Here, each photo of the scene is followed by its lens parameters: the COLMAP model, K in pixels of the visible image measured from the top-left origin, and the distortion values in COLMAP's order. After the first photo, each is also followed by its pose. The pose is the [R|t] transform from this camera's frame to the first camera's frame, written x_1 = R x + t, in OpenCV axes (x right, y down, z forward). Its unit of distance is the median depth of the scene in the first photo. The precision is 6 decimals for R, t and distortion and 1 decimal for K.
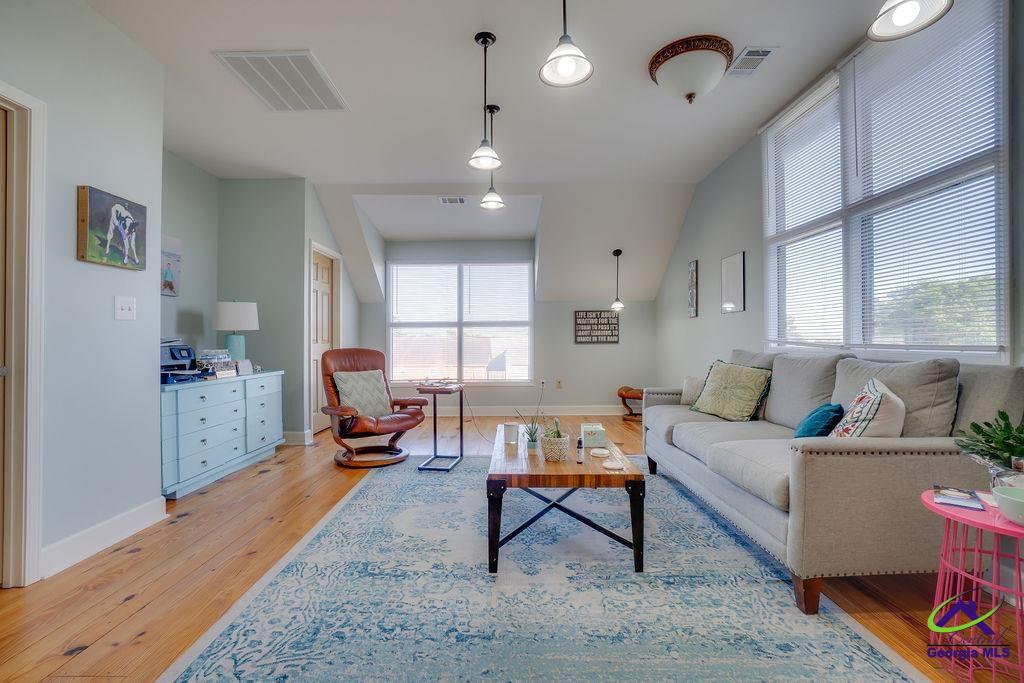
lens RADIAL K [[453.9, 0, 506.2], [0, 453.9, 339.6], [0, 0, 1]] dist [-0.061681, 0.020926]
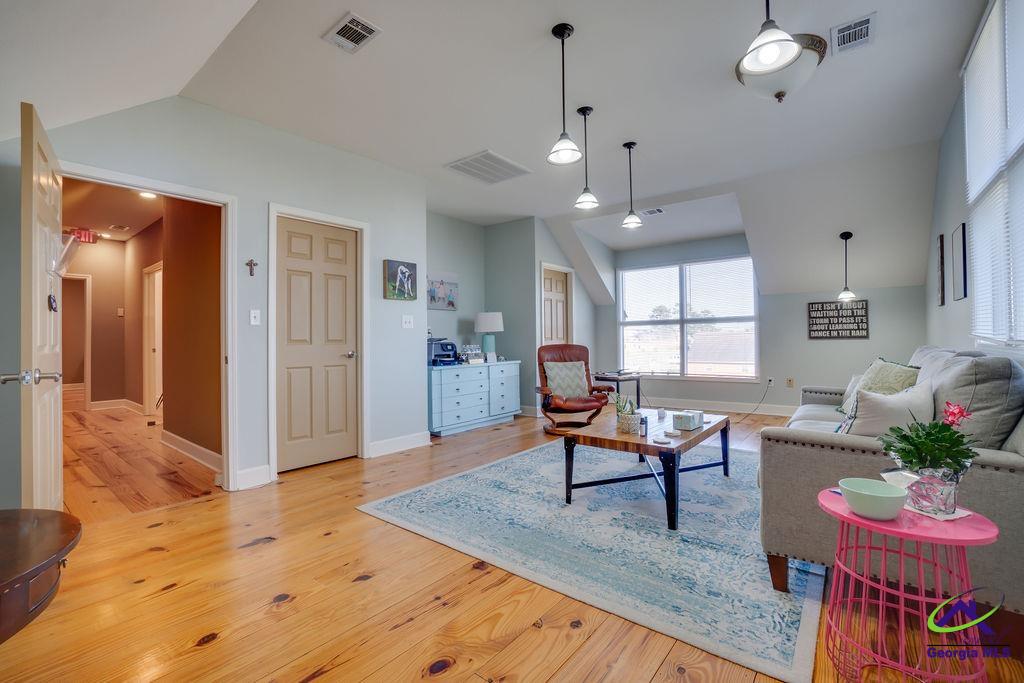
lens RADIAL K [[449.1, 0, 504.1], [0, 449.1, 335.0], [0, 0, 1]] dist [-0.070172, 0.025242]
pose [[0.777950, -0.011768, -0.628216, 0.456037], [0.011235, 0.999925, -0.004818, -0.003564], [0.628225, -0.003310, 0.778024, -0.139937]]
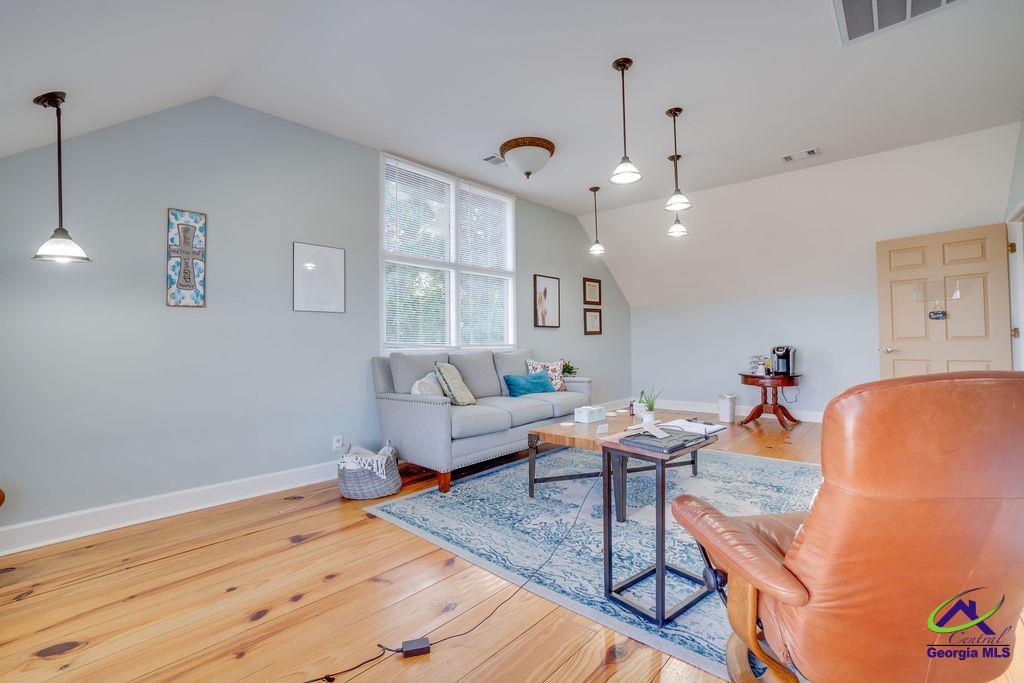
lens RADIAL K [[449.1, 0, 504.1], [0, 449.1, 335.0], [0, 0, 1]] dist [-0.070172, 0.025242]
pose [[-0.739836, 0.021274, 0.672450, -0.418320], [0.012016, 0.999758, -0.018408, 0.003866], [-0.672679, -0.005539, -0.739913, 1.800984]]
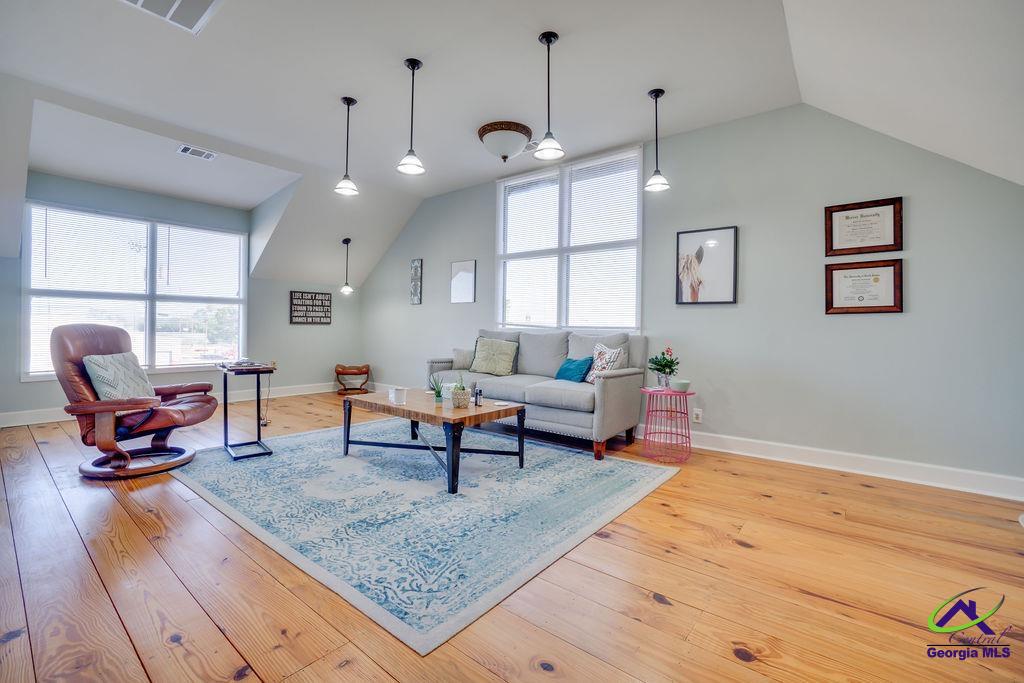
lens RADIAL K [[450.5, 0, 502.2], [0, 450.5, 332.5], [0, 0, 1]] dist [-0.056756, 0.018764]
pose [[0.628809, 0.003600, 0.777552, -0.636109], [-0.018577, 0.999773, 0.010394, 0.018098], [-0.777338, -0.020980, 0.628733, 0.043931]]
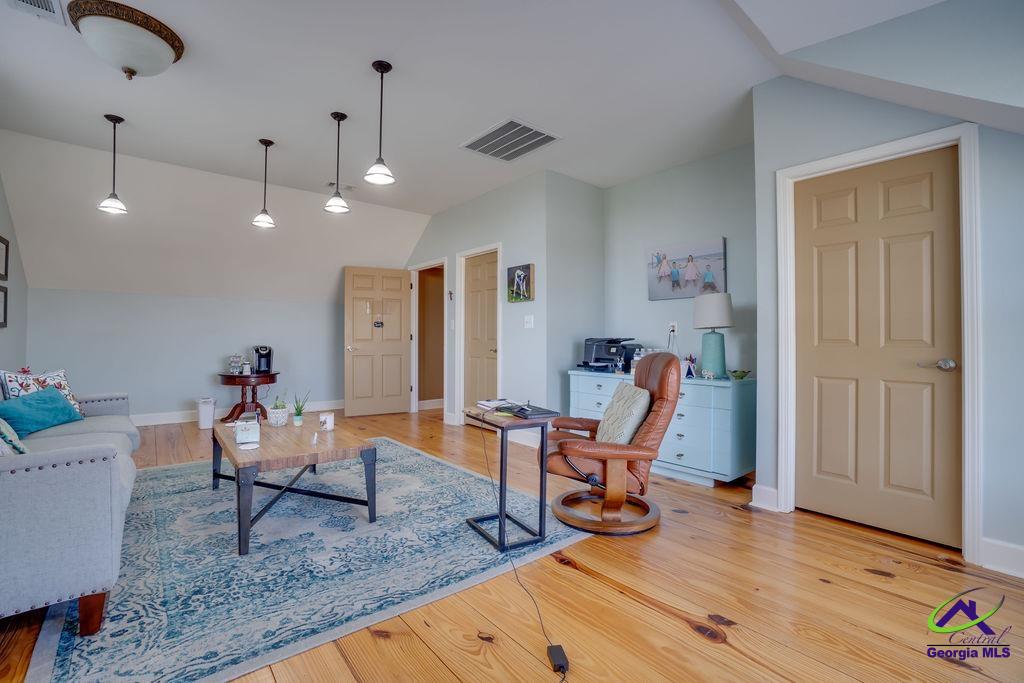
lens RADIAL K [[449.1, 0, 504.1], [0, 449.1, 335.0], [0, 0, 1]] dist [-0.070172, 0.025242]
pose [[-0.769571, -0.006131, -0.638531, 0.323050], [-0.000458, 0.999959, -0.009050, 0.000358], [0.638561, -0.006672, -0.769542, 1.830389]]
